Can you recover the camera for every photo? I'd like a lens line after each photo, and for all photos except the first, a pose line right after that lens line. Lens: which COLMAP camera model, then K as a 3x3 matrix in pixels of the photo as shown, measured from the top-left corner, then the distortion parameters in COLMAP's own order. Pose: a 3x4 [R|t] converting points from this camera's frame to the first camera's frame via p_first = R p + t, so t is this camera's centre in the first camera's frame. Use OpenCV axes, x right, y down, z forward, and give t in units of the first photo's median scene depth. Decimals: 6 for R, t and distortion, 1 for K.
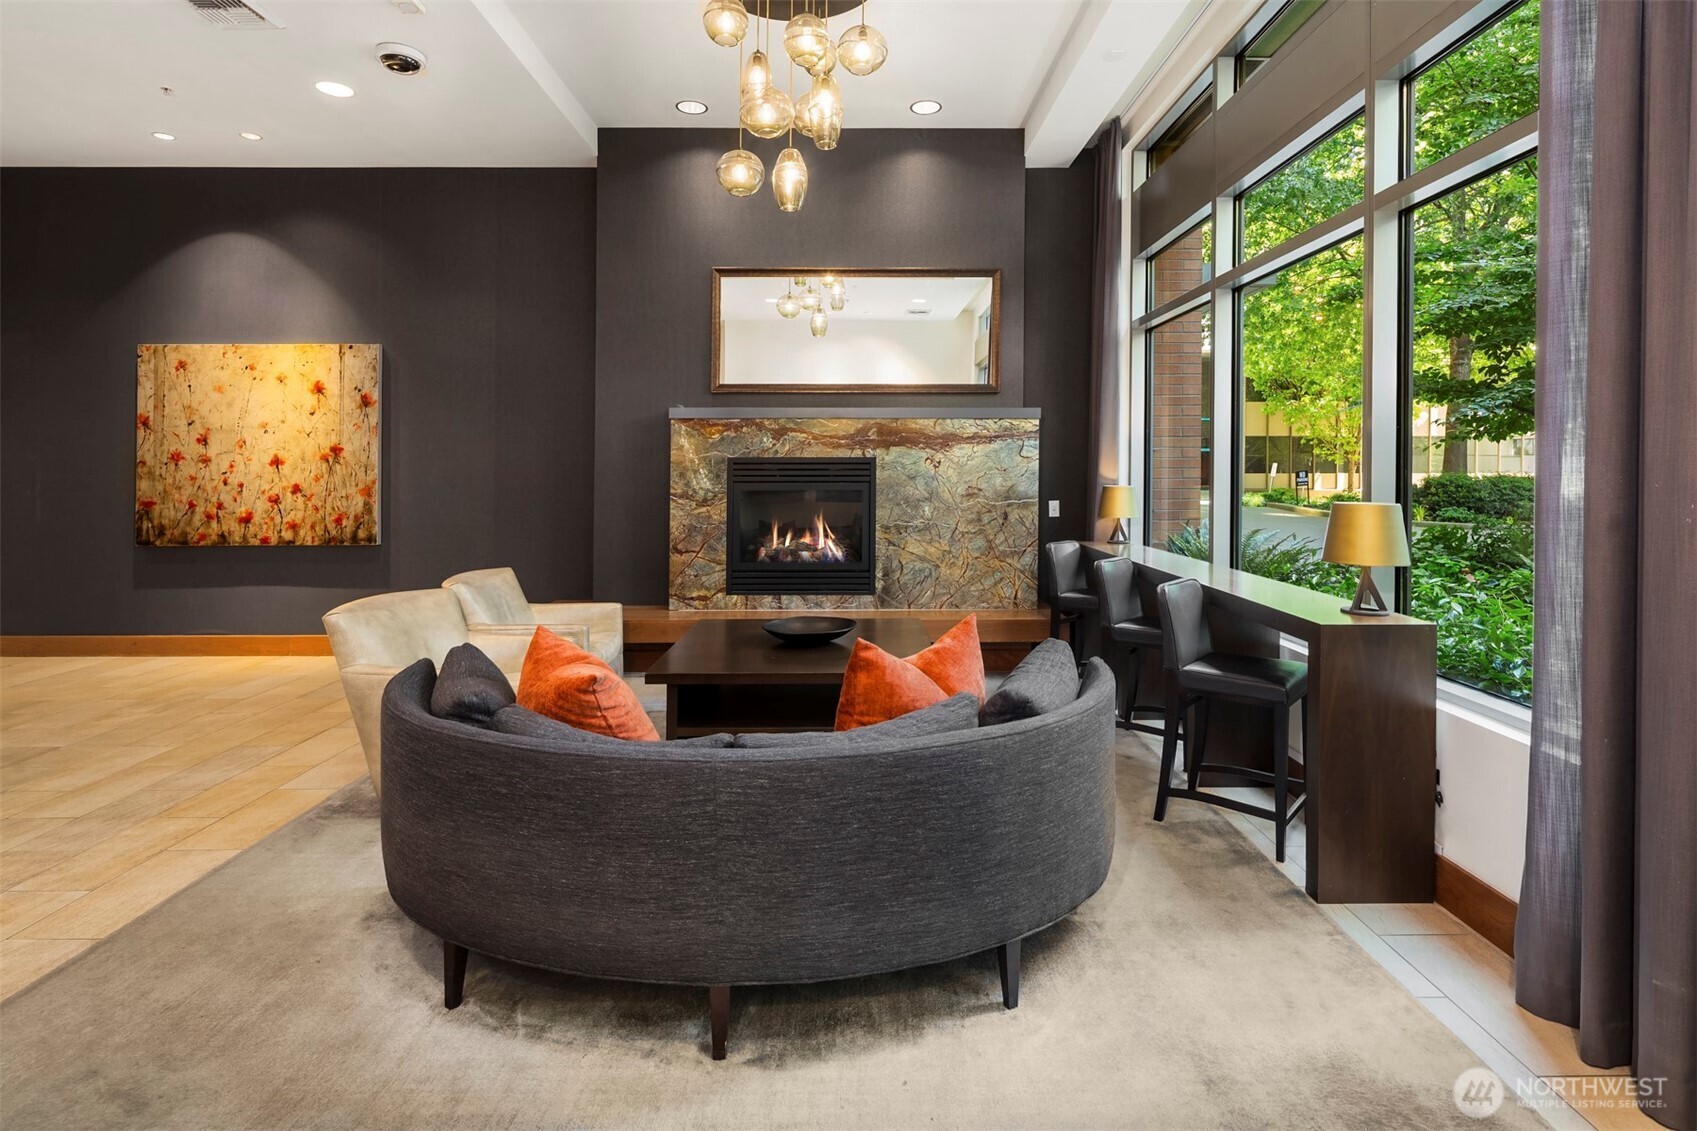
lens RADIAL K [[819.6, 0, 857.0], [0, 819.6, 474.2], [0, 0, 1]] dist [0.005655, -0.002766]
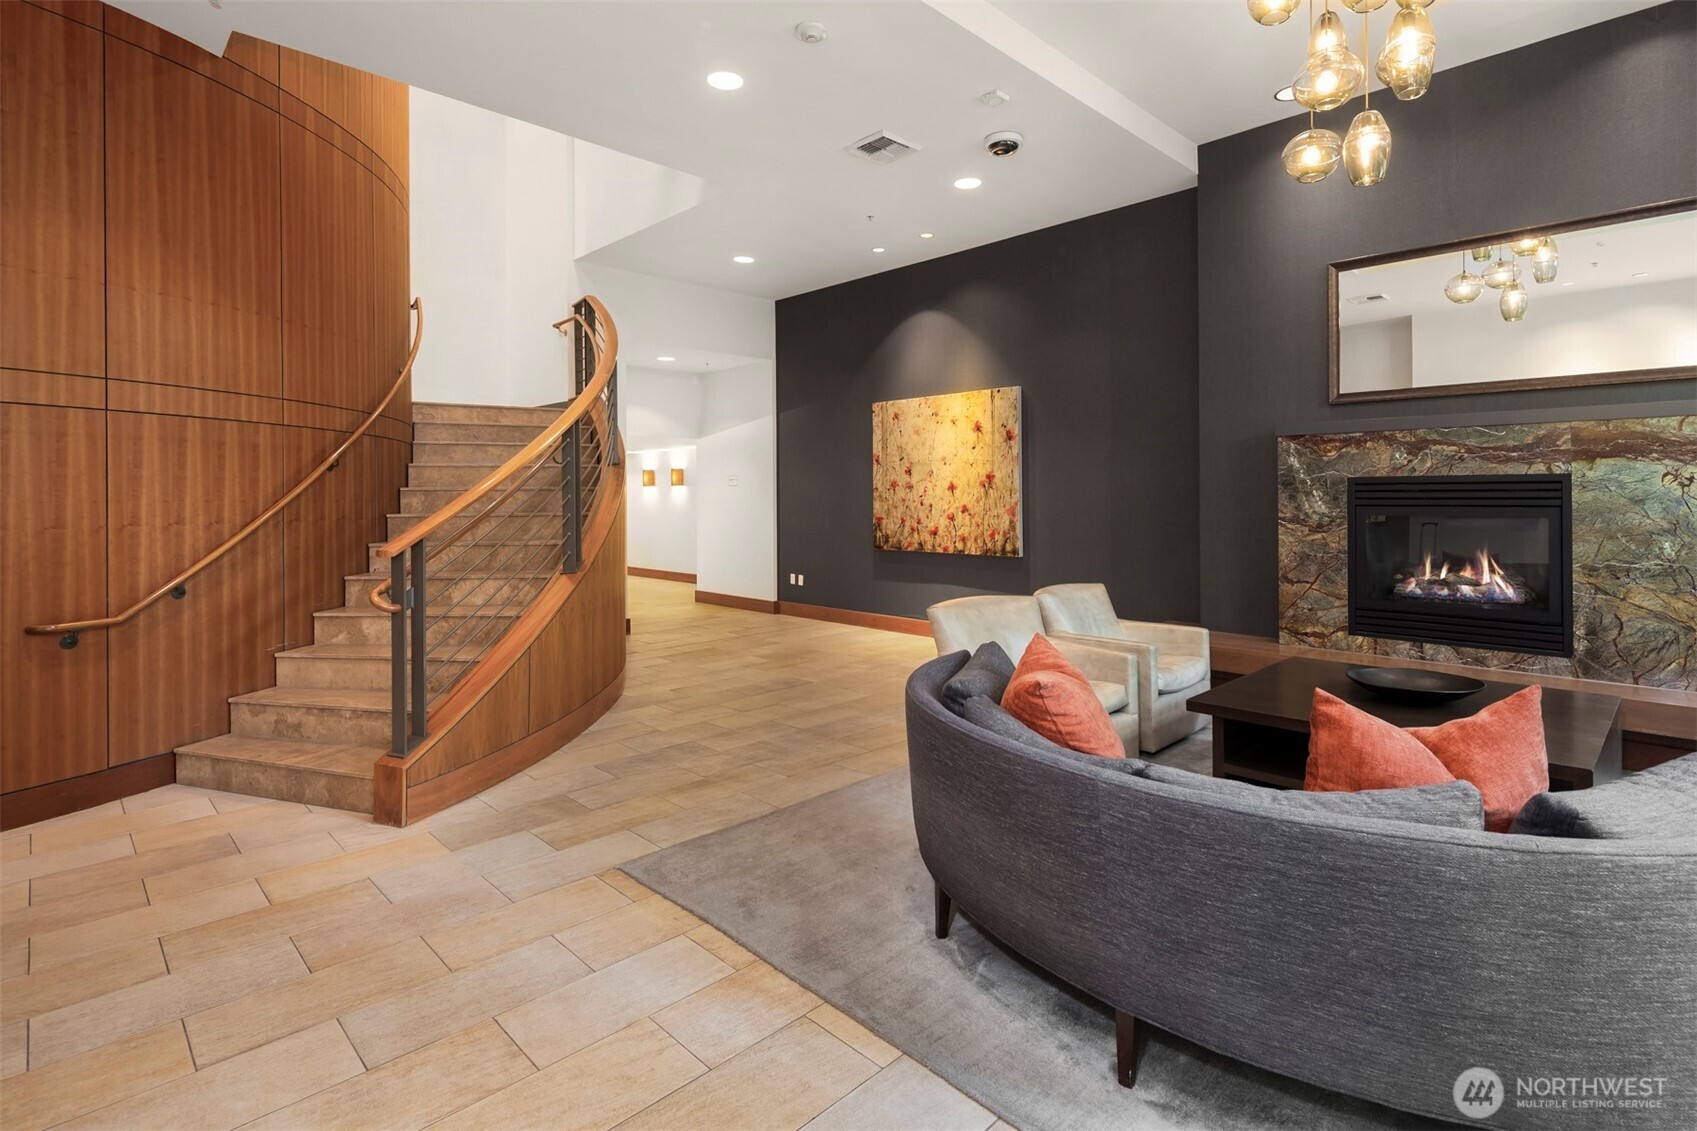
lens RADIAL K [[819.6, 0, 883.1], [0, 819.6, 498.6], [0, 0, 1]] dist [0.005655, -0.002766]
pose [[0.712301, 0.000161, -0.701875, 0.109454], [0.000920, 0.999999, 0.001163, 0.000819], [0.701874, -0.001474, 0.712300, 0.030698]]
